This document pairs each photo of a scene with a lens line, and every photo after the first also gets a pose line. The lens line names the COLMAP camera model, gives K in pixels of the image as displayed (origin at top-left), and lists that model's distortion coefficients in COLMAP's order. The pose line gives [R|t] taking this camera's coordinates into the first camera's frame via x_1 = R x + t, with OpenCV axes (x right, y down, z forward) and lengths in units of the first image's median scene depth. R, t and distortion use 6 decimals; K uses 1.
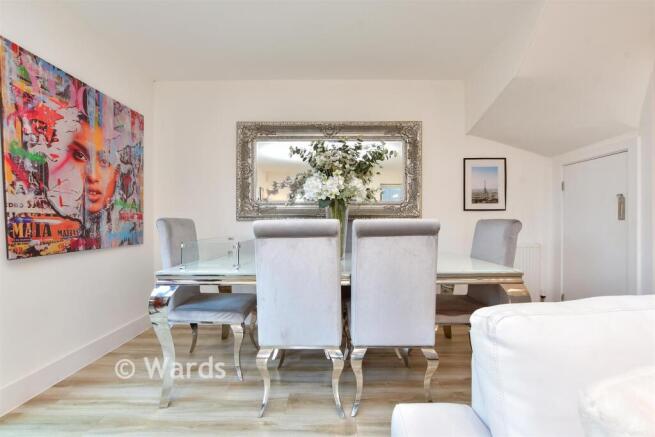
lens RADIAL K [[283.7, 0, 327.0], [0, 283.7, 220.4], [0, 0, 1]] dist [0.000408, -0.000020]
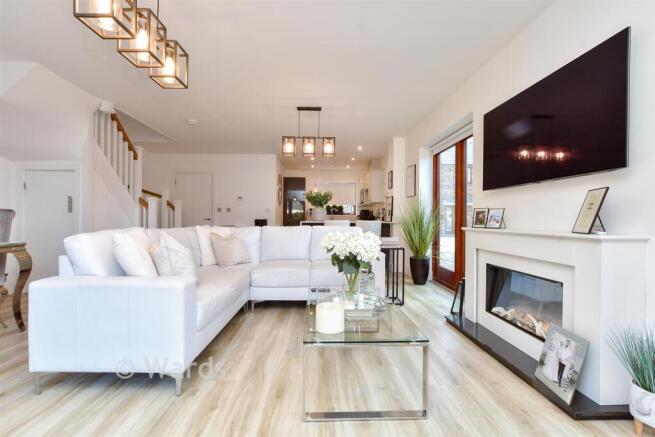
lens RADIAL K [[283.7, 0, 326.6], [0, 283.7, 218.9], [0, 0, 1]] dist [0.000408, -0.000020]
pose [[-0.031700, 0.002481, 0.999494, -0.633529], [-0.004854, 0.999985, -0.002636, 0.032505], [-0.999486, -0.004935, -0.031687, -0.414156]]
